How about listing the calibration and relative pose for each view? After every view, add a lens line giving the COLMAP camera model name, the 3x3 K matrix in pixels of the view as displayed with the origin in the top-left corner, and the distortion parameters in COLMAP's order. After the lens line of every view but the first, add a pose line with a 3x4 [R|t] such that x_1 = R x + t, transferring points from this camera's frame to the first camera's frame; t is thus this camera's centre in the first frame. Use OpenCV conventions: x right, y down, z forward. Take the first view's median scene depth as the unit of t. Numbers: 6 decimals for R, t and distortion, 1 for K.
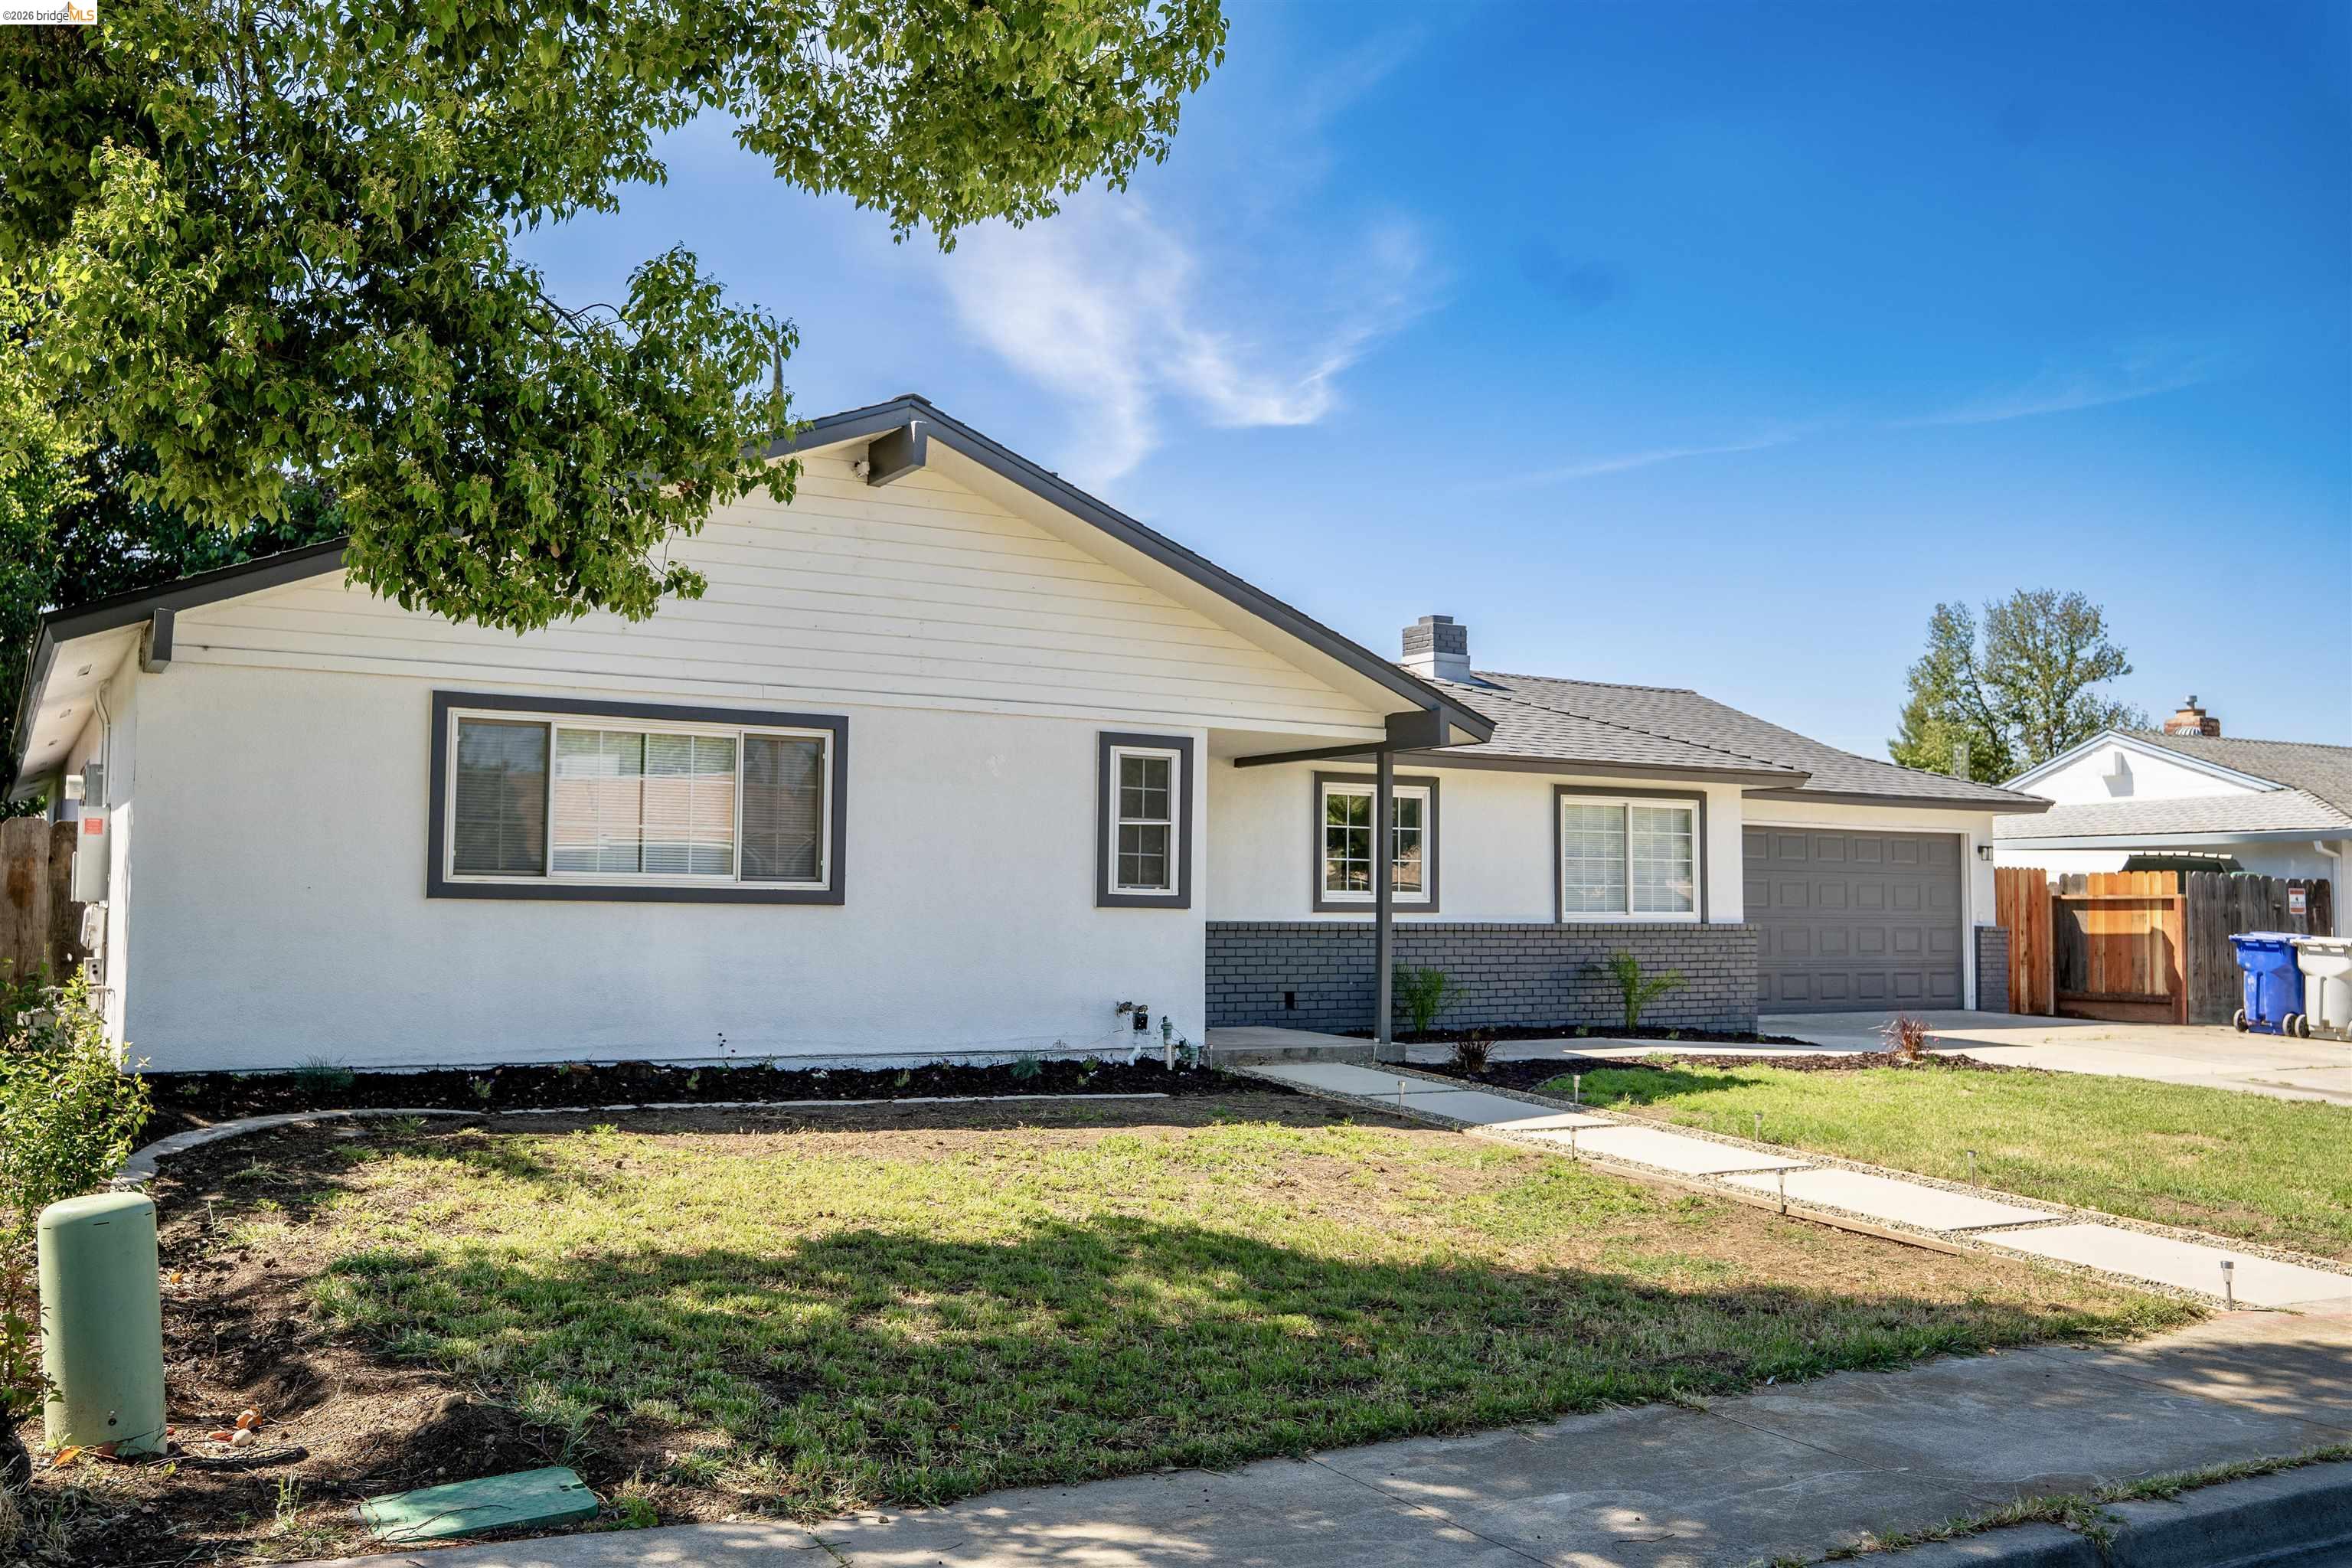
lens RADIAL K [[2003.3, 0, 1178.0], [0, 2003.3, 780.3], [0, 0, 1]] dist [-0.015405, 0.006994]
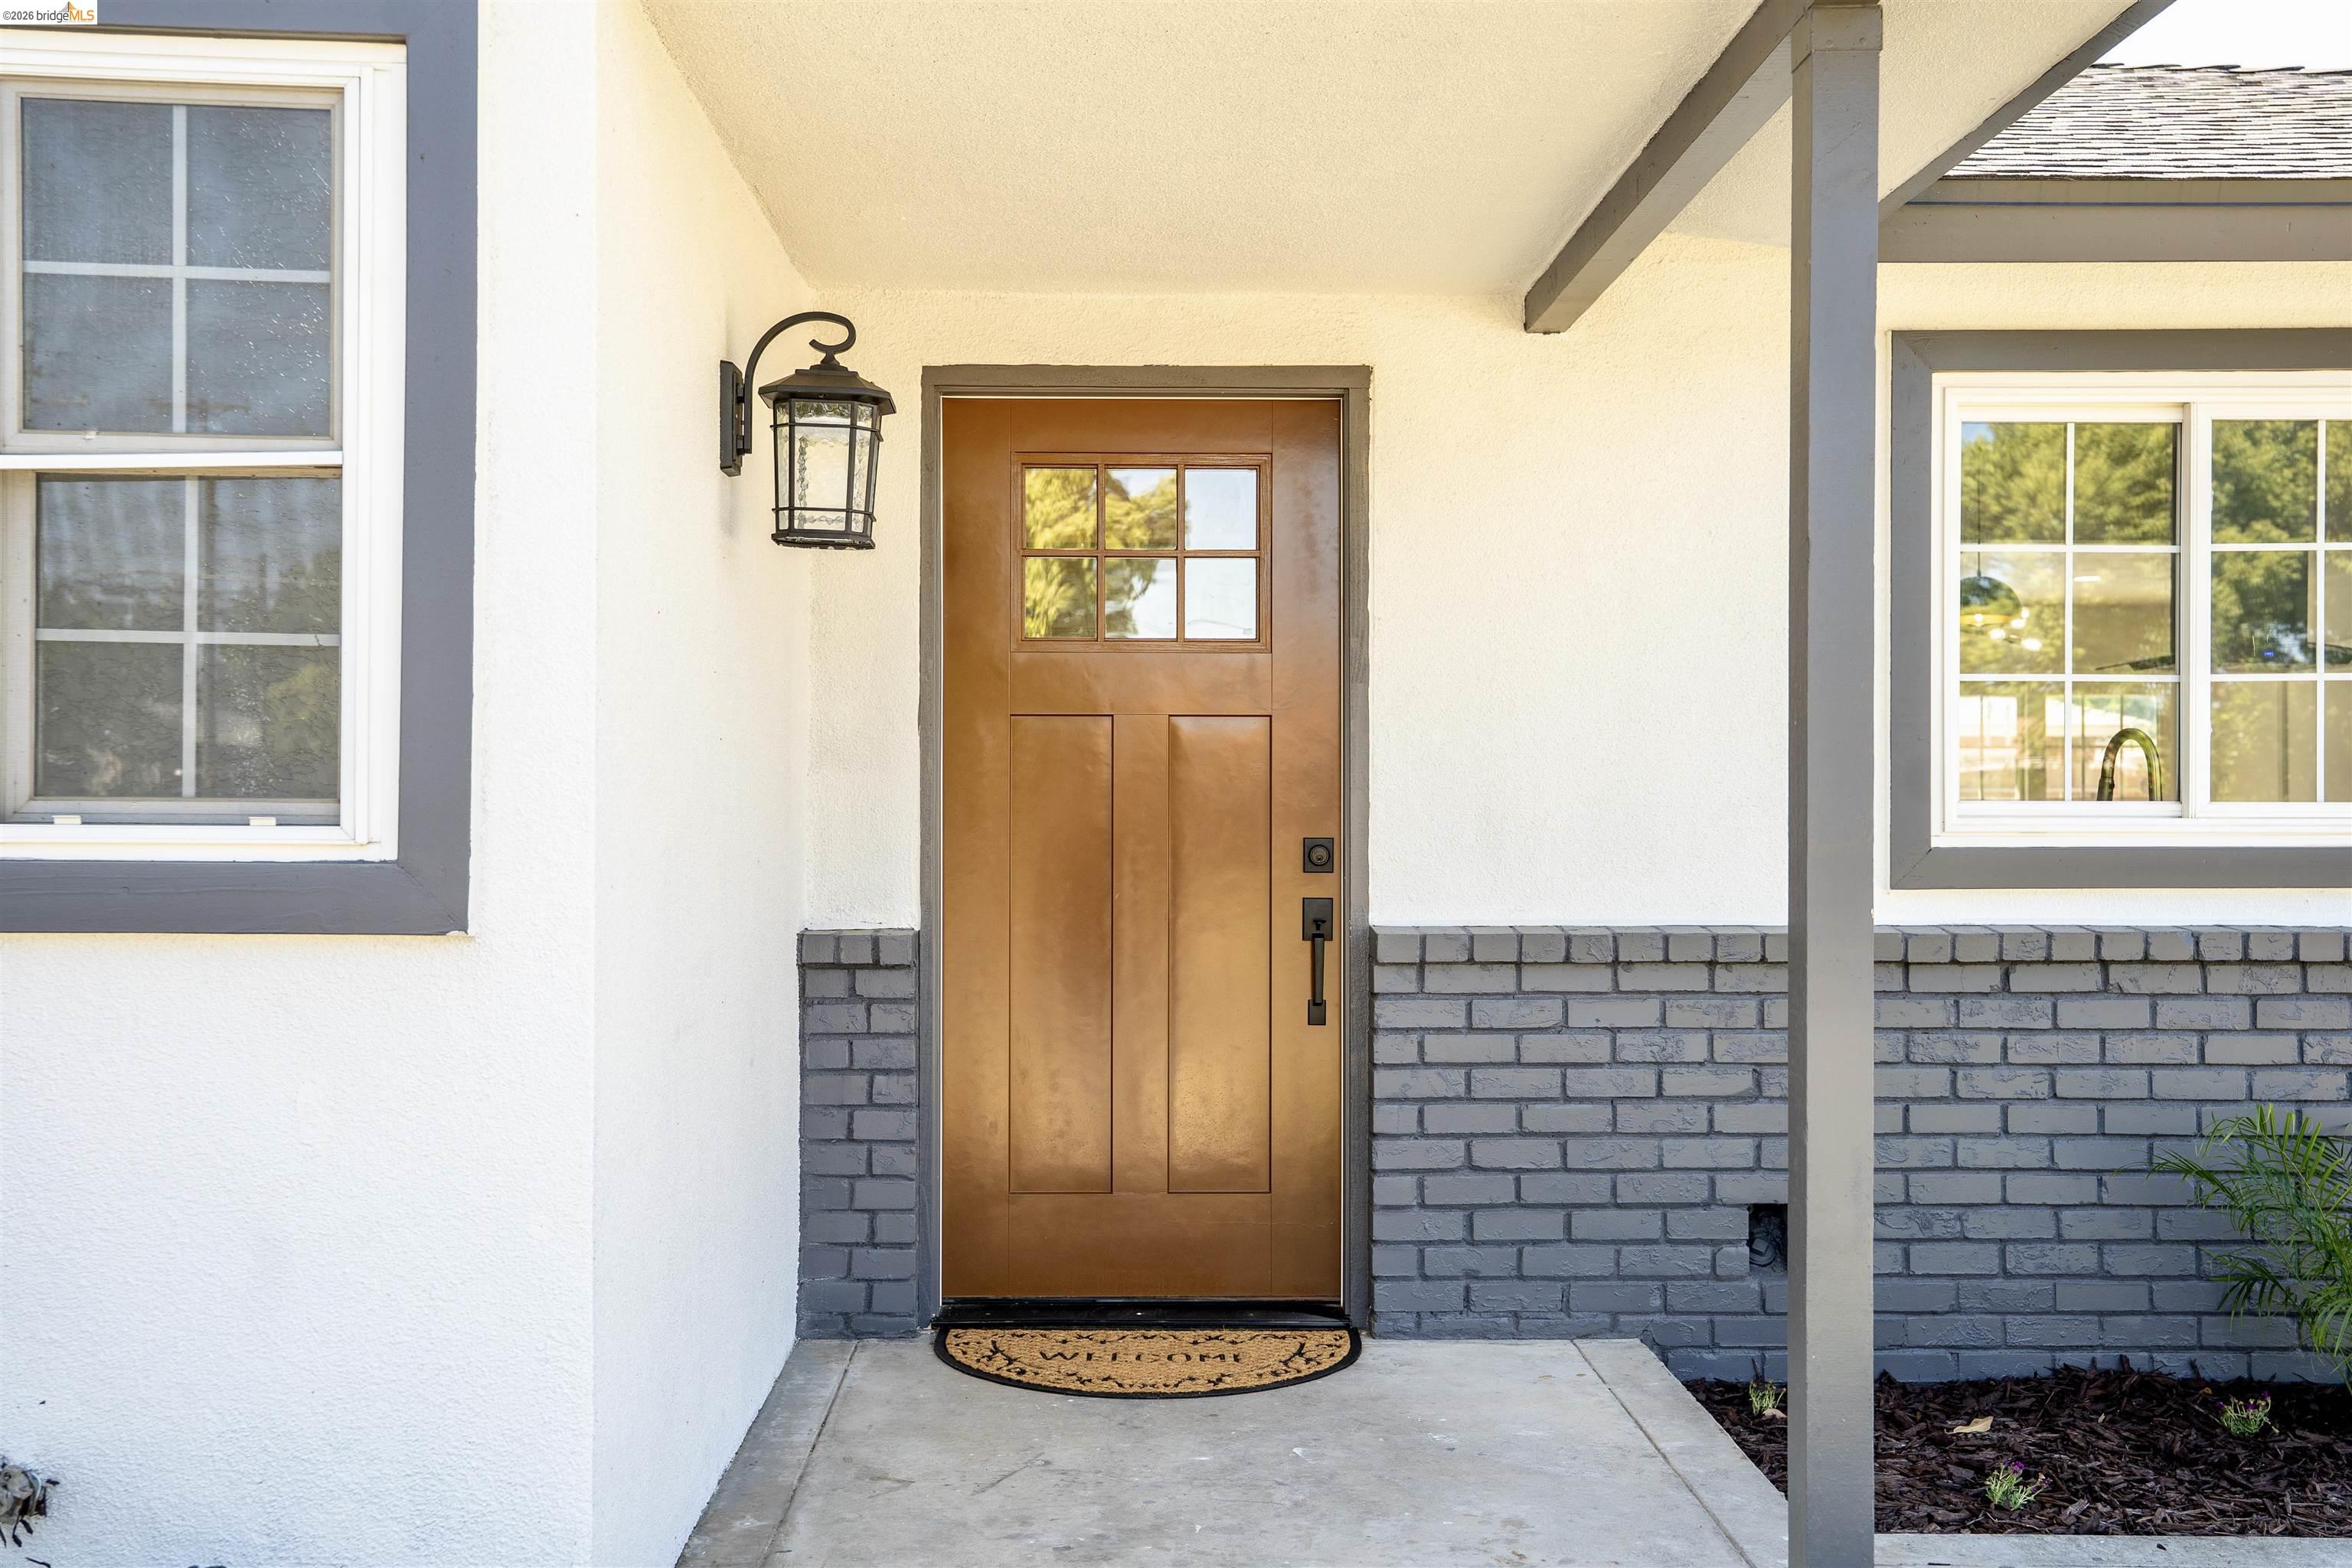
lens RADIAL K [[2412.7, 0, 1175.2], [0, 2412.7, 782.7], [0, 0, 1]] dist [0.023379, 0.000000]
pose [[0.876849, -0.012128, -0.480613, 0.137703], [0.038115, 0.998289, 0.044347, 0.036250], [0.479253, -0.057204, 0.875811, 0.703520]]
